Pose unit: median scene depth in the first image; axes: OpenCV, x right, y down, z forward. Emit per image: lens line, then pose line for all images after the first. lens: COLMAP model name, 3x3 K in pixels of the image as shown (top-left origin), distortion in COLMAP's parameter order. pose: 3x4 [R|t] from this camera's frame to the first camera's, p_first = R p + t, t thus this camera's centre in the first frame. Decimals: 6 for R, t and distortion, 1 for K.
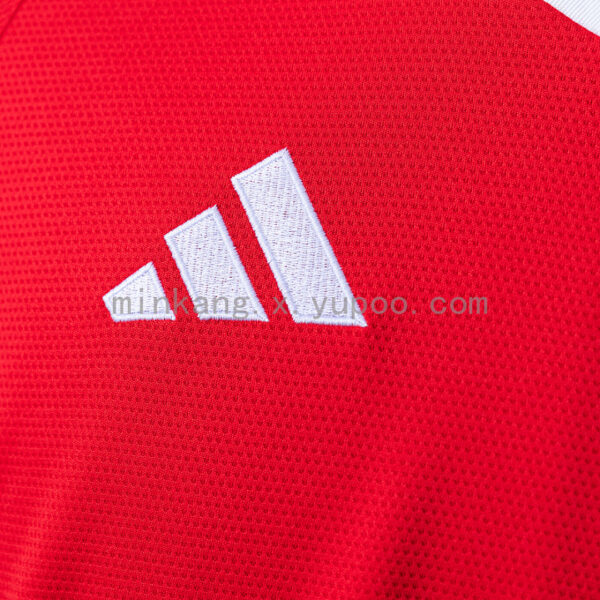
lens RADIAL K [[1437.2, 0, 300.2], [0, 1437.2, 300.2], [0, 0, 1]] dist [0.023488, 0.000000]
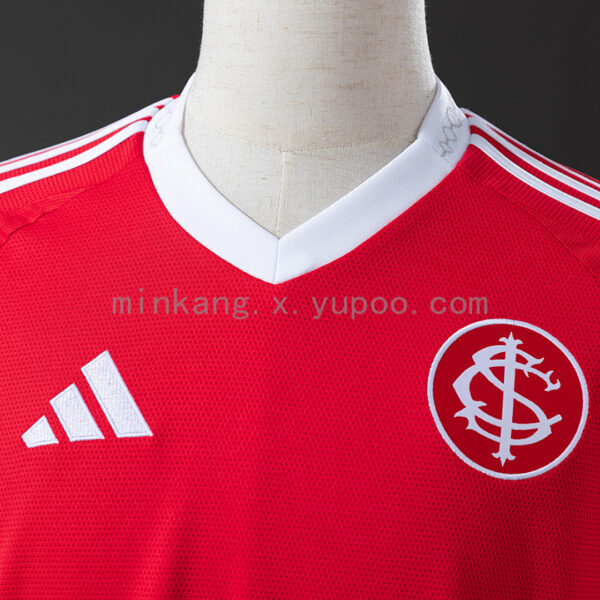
lens RADIAL K [[1495.0, 0, 298.5], [0, 1495.0, 300.9], [0, 0, 1]] dist [-0.032932, 0.000000]
pose [[0.993936, -0.109839, 0.005239, 0.249500], [0.109830, 0.989250, -0.096551, 0.054043], [0.005423, 0.096541, 0.995314, -1.045695]]
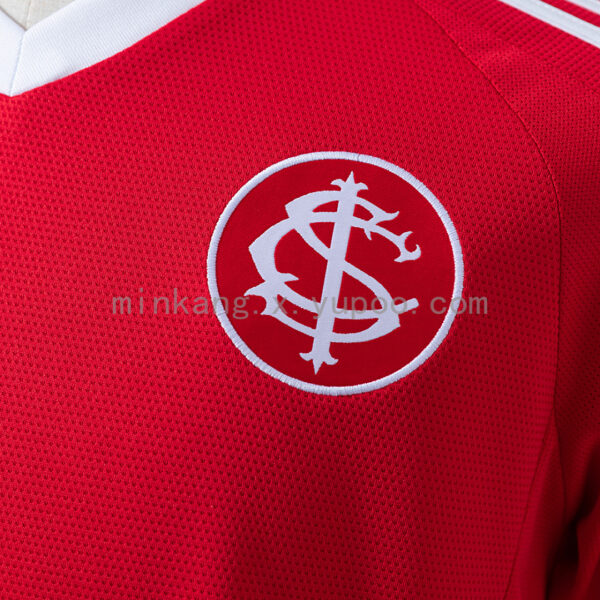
lens RADIAL K [[1437.2, 0, 300.6], [0, 1437.2, 301.7], [0, 0, 1]] dist [0.023488, 0.000000]
pose [[0.982702, -0.080759, -0.166660, 0.711102], [0.069992, 0.995123, -0.069507, 0.134288], [0.171461, 0.056640, 0.983561, -0.263259]]
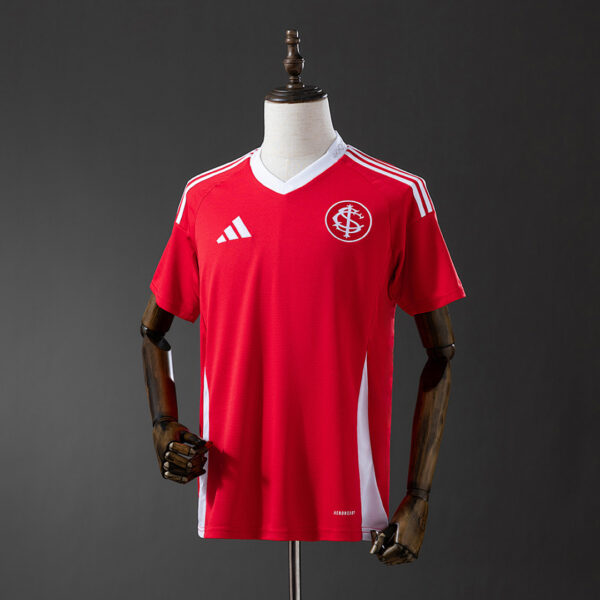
lens RADIAL K [[1437.2, 0, 300.3], [0, 1437.2, 298.3], [0, 0, 1]] dist [0.023488, 0.000000]
pose [[0.976740, -0.164253, -0.137837, 1.209171], [0.136960, 0.972504, -0.188354, 1.685300], [0.164985, 0.165095, 0.972380, -5.837822]]
